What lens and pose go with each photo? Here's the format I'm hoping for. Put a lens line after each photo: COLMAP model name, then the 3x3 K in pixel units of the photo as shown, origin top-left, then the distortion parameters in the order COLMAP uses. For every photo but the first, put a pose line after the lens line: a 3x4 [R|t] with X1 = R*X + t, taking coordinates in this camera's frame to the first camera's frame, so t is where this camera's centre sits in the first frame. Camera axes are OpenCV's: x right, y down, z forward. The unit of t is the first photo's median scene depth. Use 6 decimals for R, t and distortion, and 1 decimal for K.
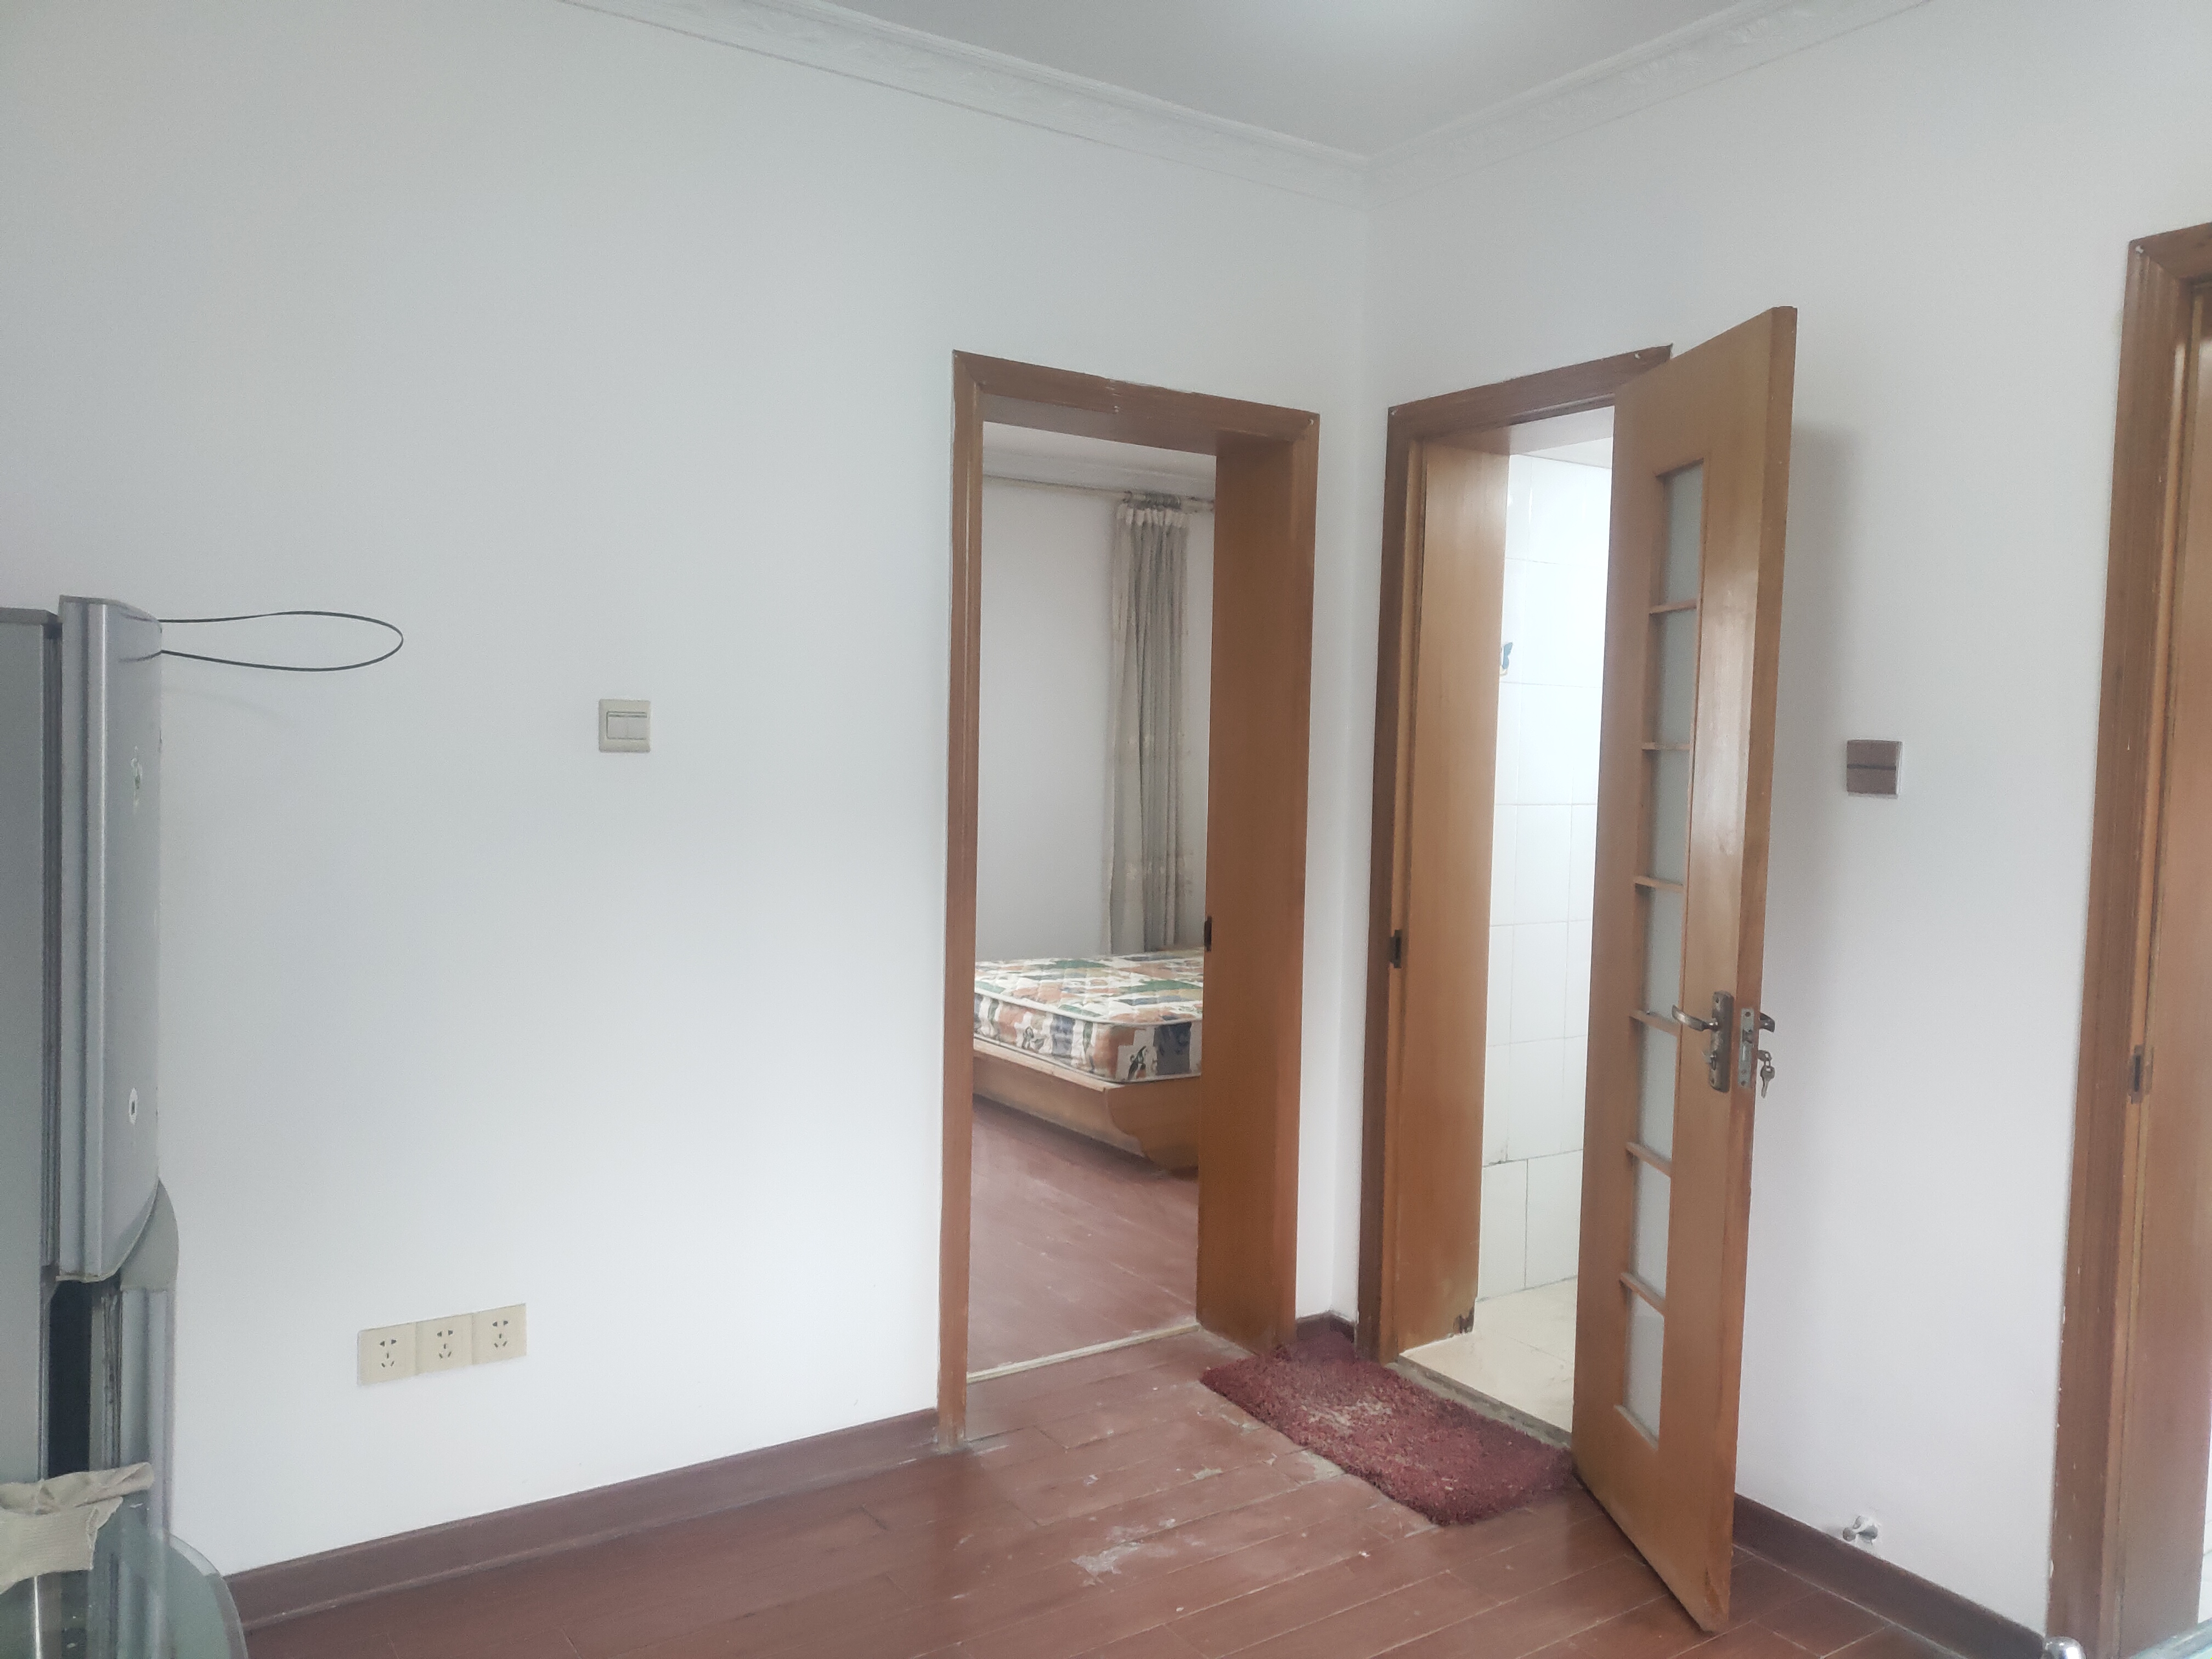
lens RADIAL K [[1614.1, 0, 1106.0], [0, 1614.1, 829.5], [0, 0, 1]] dist [-0.000794, -0.003827]
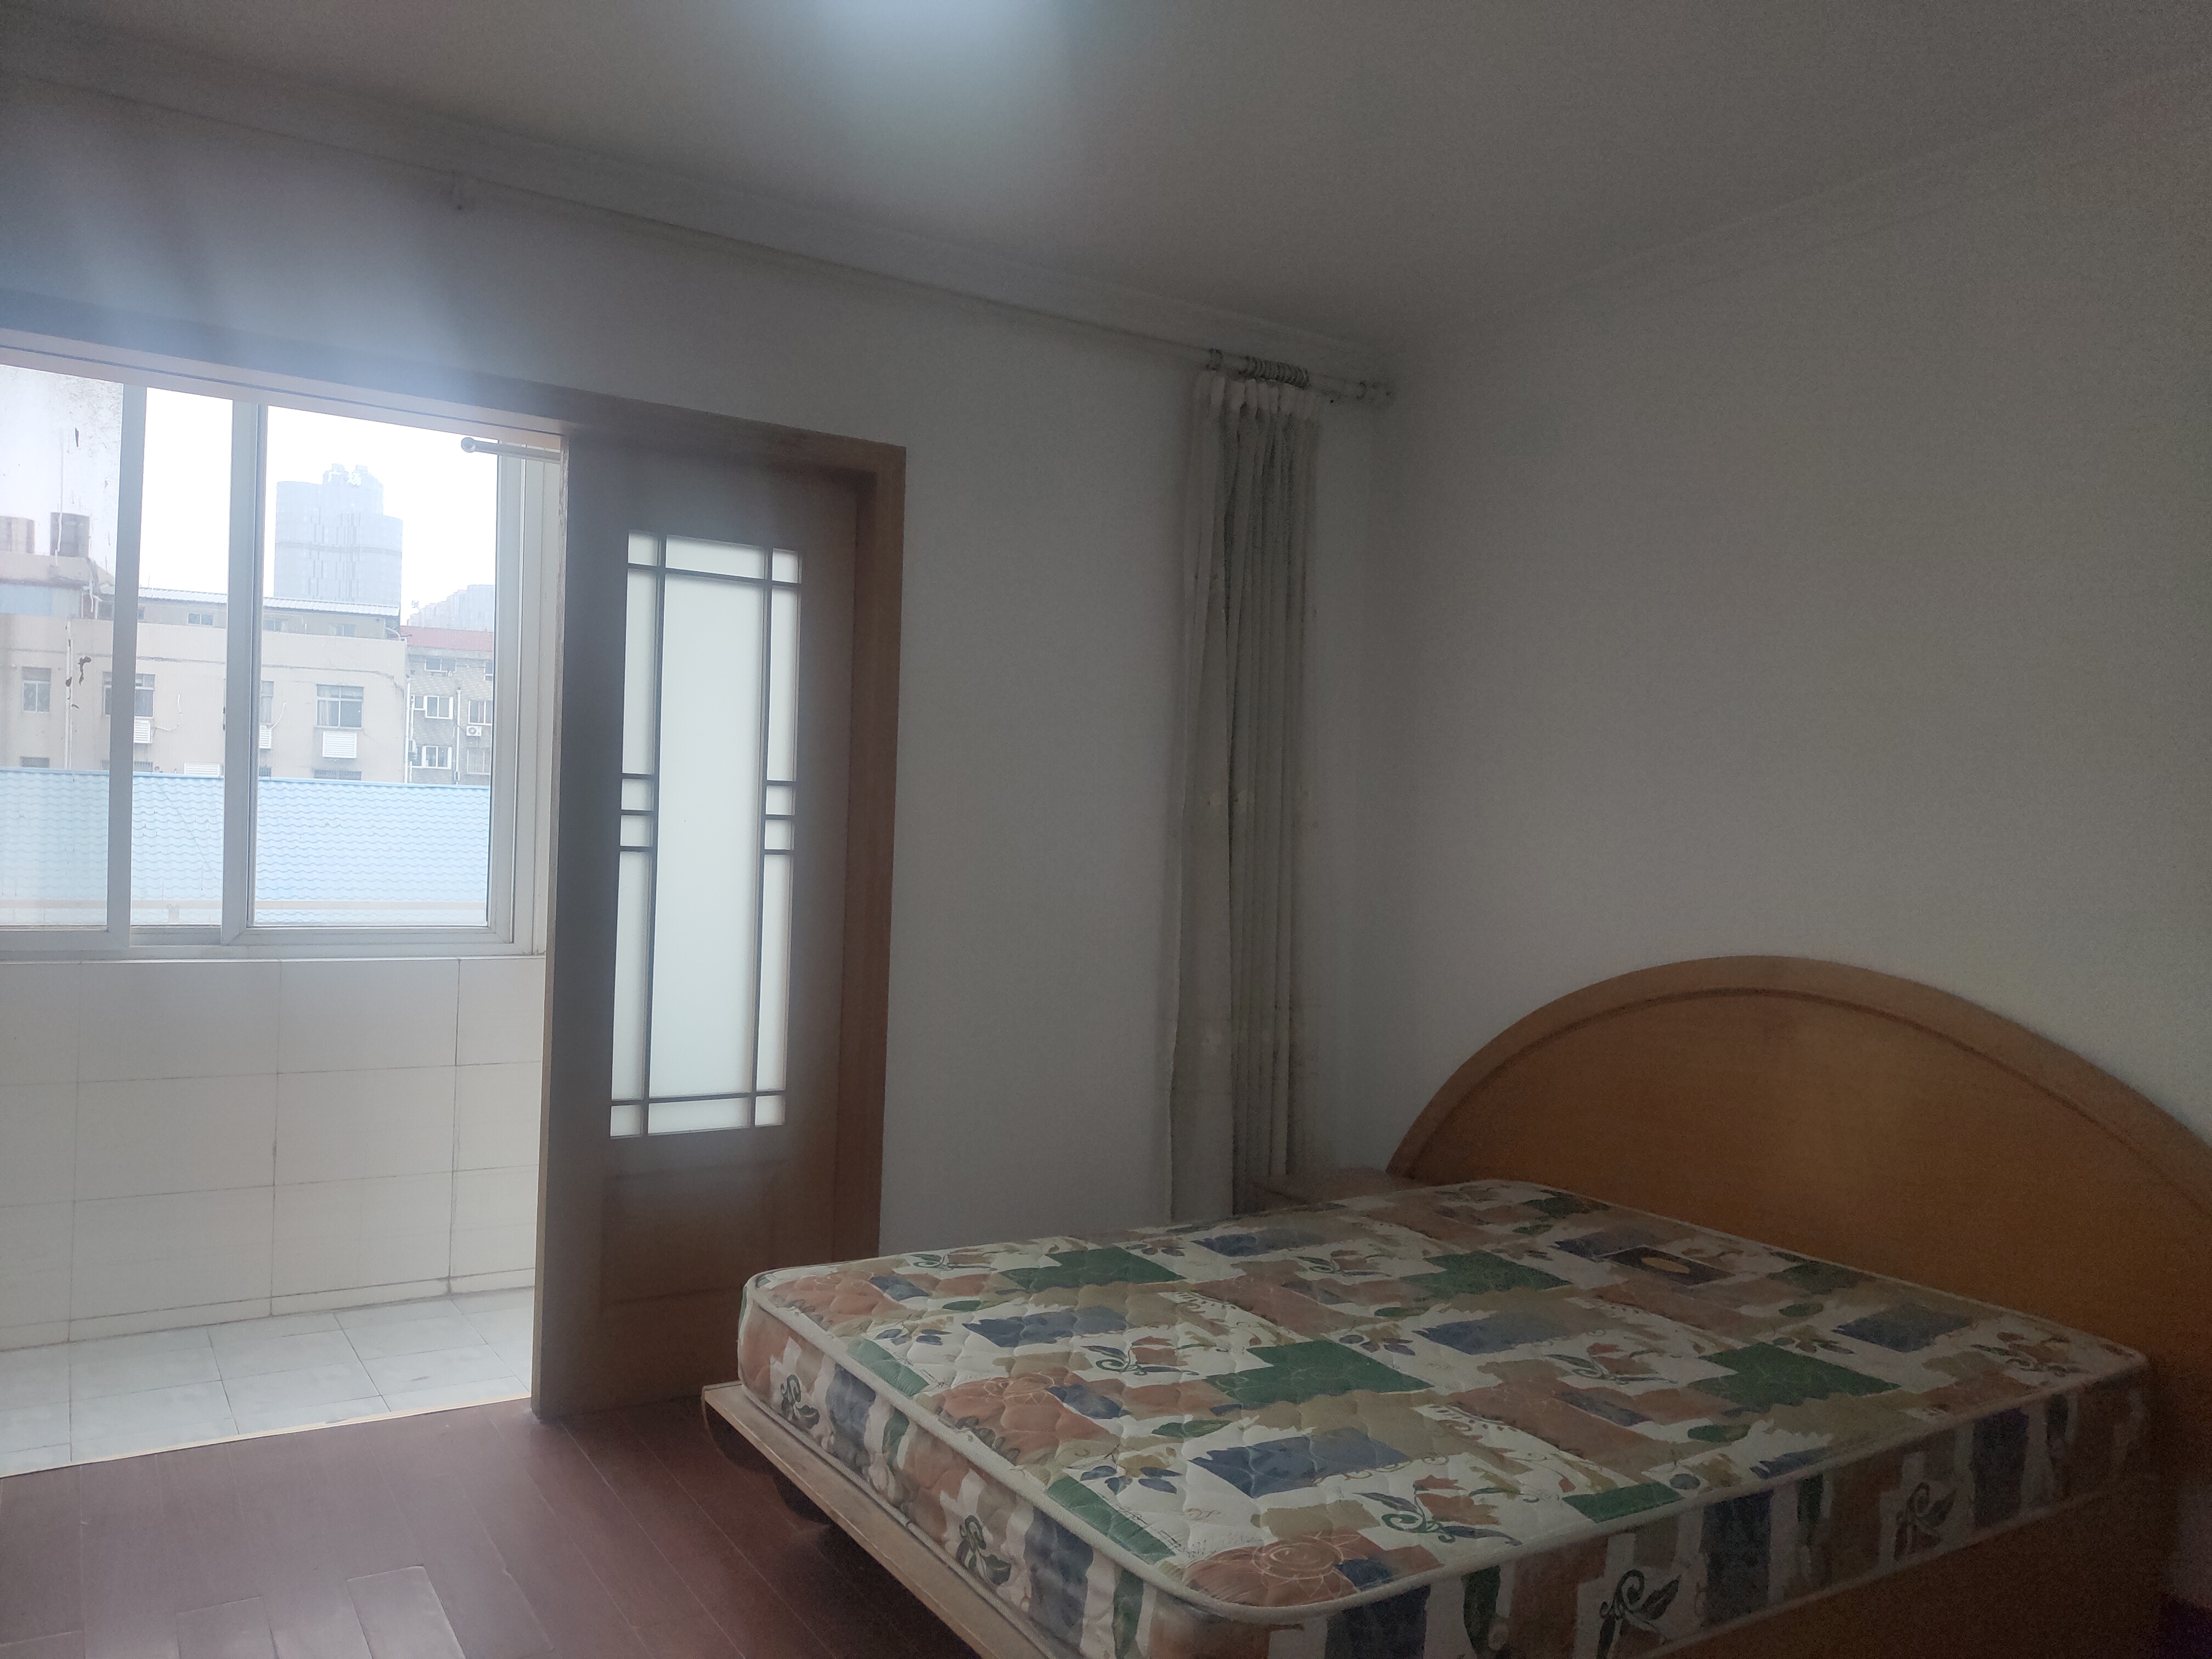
lens RADIAL K [[1582.3, 0, 1232.8], [0, 1582.3, 838.0], [0, 0, 1]] dist [-0.002511, -0.001360]
pose [[0.998415, 0.015994, 0.053969, -0.008352], [-0.013373, 0.998729, -0.048591, -0.019357], [-0.054677, 0.047792, 0.997360, 0.560352]]
